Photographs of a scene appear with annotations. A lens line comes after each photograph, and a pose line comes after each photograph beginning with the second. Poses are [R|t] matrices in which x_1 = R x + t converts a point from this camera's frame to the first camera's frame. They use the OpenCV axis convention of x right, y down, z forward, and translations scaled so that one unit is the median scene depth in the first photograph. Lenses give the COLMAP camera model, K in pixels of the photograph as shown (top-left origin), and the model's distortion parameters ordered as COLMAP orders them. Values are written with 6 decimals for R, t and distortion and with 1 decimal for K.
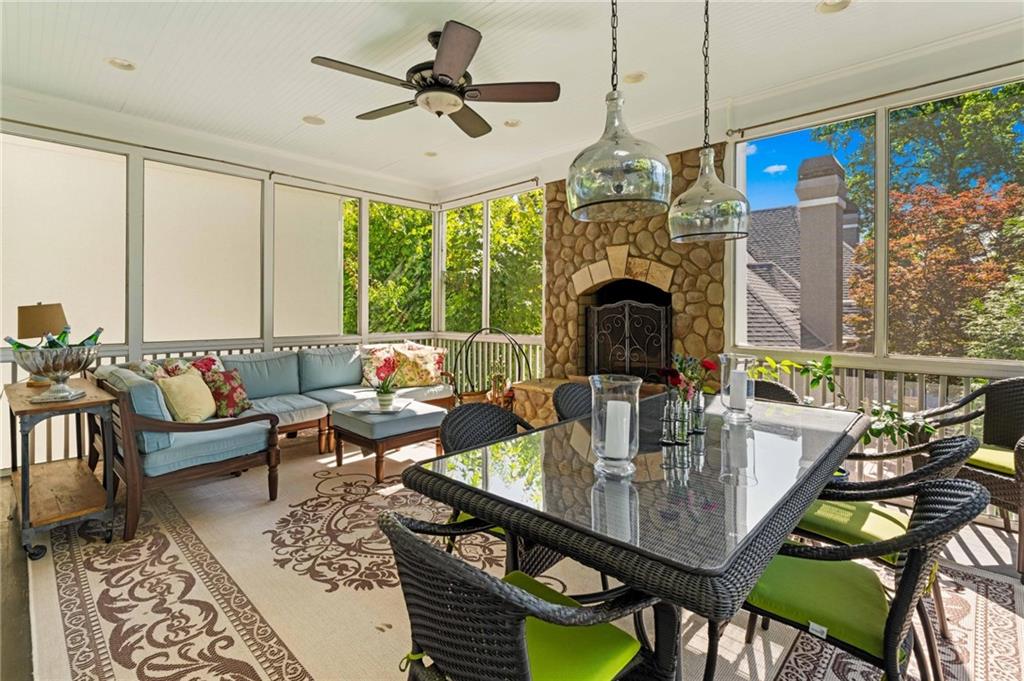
lens RADIAL K [[473.7, 0, 509.2], [0, 473.7, 304.2], [0, 0, 1]] dist [-0.004790, 0.000843]
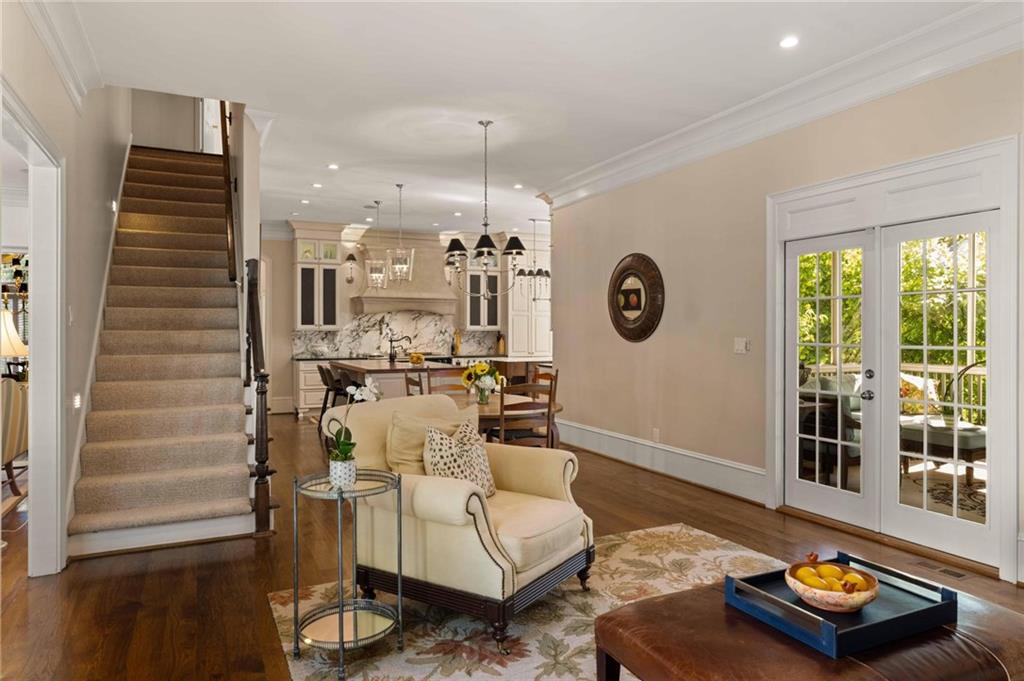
lens RADIAL K [[655.4, 0, 511.3], [0, 655.4, 325.4], [0, 0, 1]] dist [-0.003978, 0.002284]
pose [[0.935910, -0.001038, -0.352237, -0.596000], [0.001278, 0.999999, 0.000448, -0.030382], [0.352236, -0.000869, 0.935911, -0.766859]]
